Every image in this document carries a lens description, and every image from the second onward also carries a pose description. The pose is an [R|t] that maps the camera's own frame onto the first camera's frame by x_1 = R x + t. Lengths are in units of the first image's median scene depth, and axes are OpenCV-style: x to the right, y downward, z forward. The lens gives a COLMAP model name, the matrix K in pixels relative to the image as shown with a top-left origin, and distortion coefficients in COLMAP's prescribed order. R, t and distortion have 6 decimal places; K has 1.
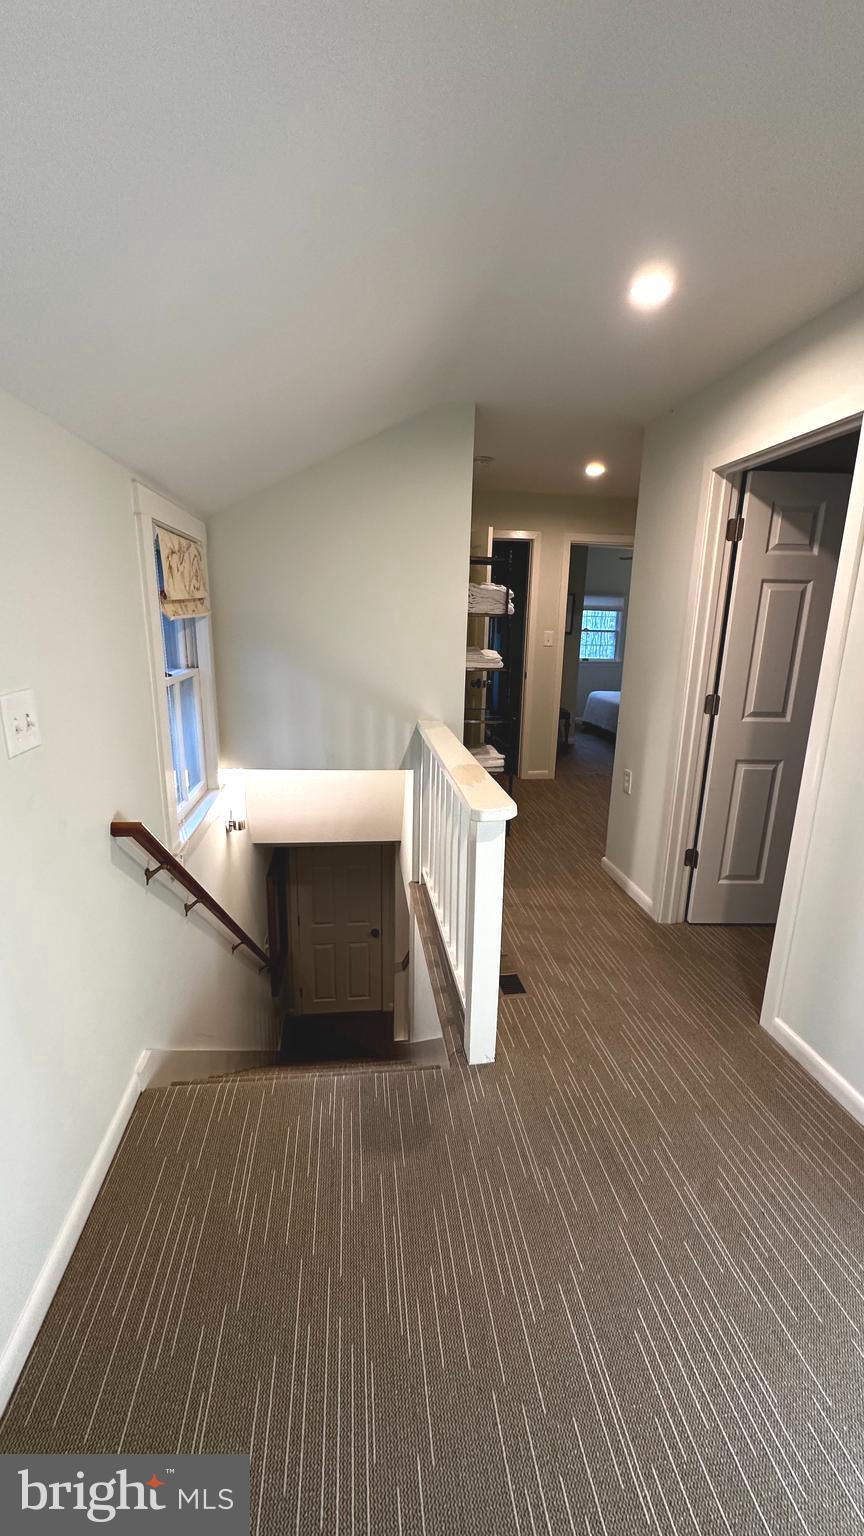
lens RADIAL K [[613.9, 0, 432.0], [0, 613.9, 768.0], [0, 0, 1]] dist [-0.003311, 0.000377]
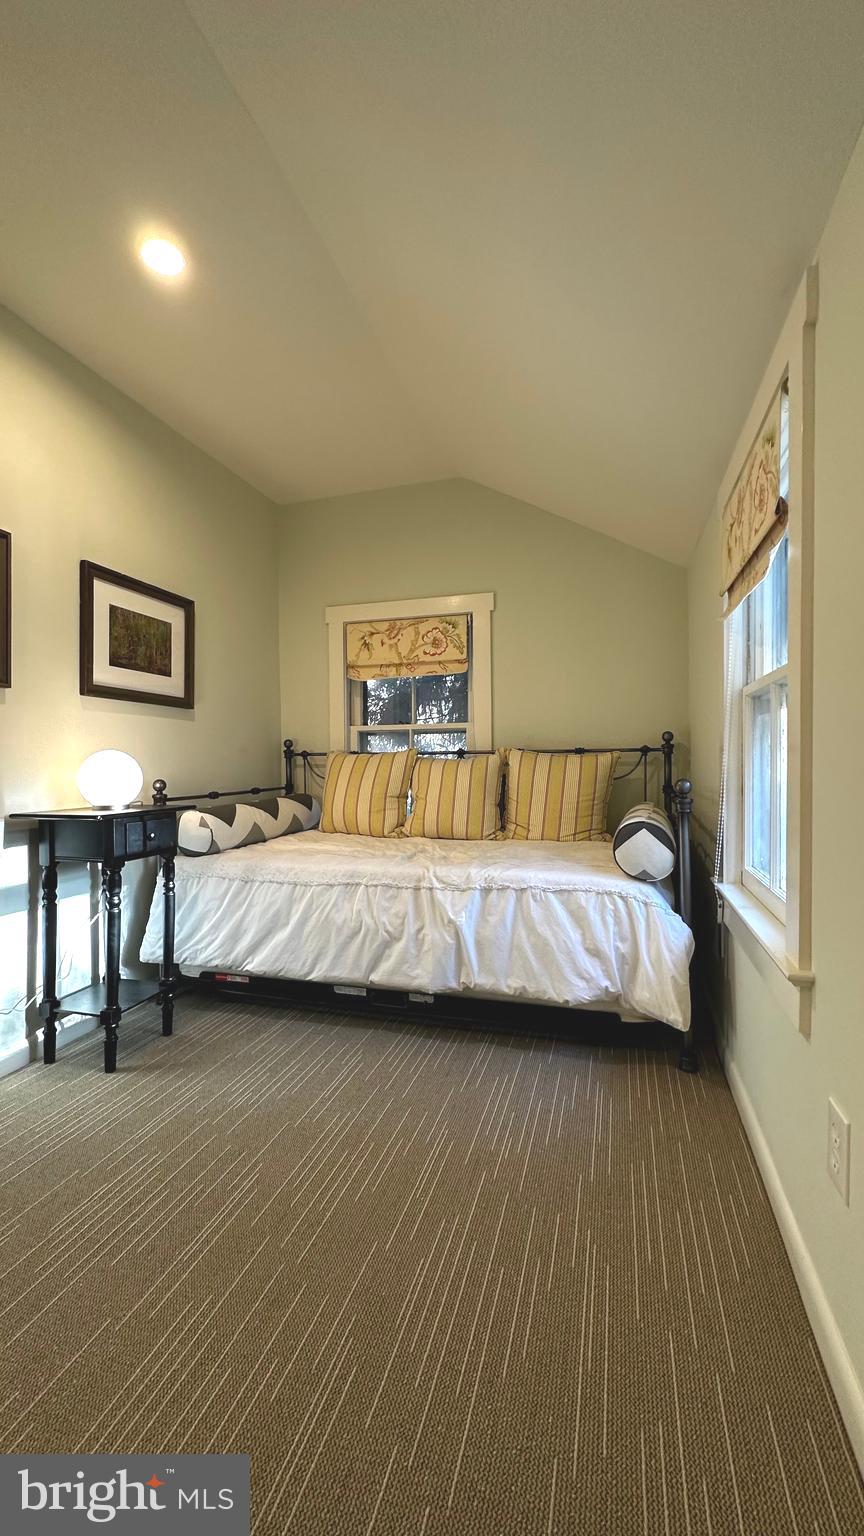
lens RADIAL K [[613.9, 0, 432.0], [0, 613.9, 768.0], [0, 0, 1]] dist [-0.003311, 0.000377]
pose [[-0.911698, -0.024099, 0.410153, -0.456294], [0.082145, 0.967431, 0.239437, 0.006809], [-0.402565, 0.251986, -0.880025, 1.467620]]
